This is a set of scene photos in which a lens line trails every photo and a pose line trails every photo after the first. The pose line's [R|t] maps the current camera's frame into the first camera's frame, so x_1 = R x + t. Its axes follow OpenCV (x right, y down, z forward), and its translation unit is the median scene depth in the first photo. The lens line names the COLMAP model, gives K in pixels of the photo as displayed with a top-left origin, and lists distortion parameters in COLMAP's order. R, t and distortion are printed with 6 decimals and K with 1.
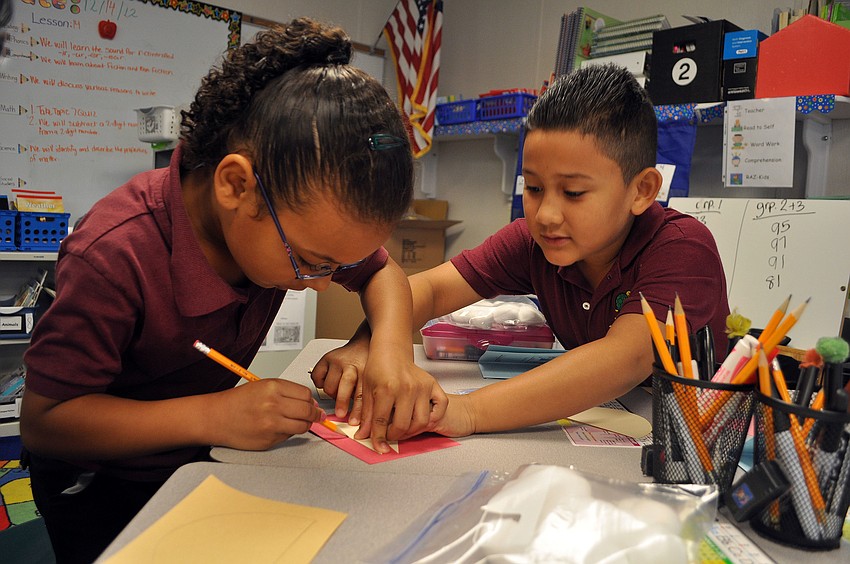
lens RADIAL K [[667.7, 0, 429.3], [0, 667.7, 280.4], [0, 0, 1]] dist [-0.043233, -0.000152]
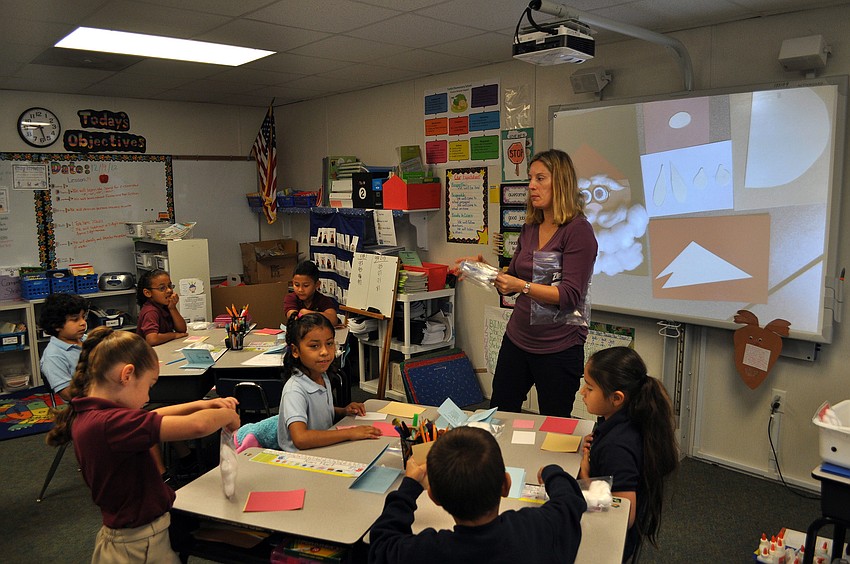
lens RADIAL K [[667.7, 0, 421.2], [0, 667.7, 286.0], [0, 0, 1]] dist [-0.043233, -0.000152]
pose [[0.996612, -0.082232, 0.001754, 0.421683], [0.081980, 0.994831, 0.059919, -0.091564], [-0.006672, -0.059572, 0.998202, -0.983821]]
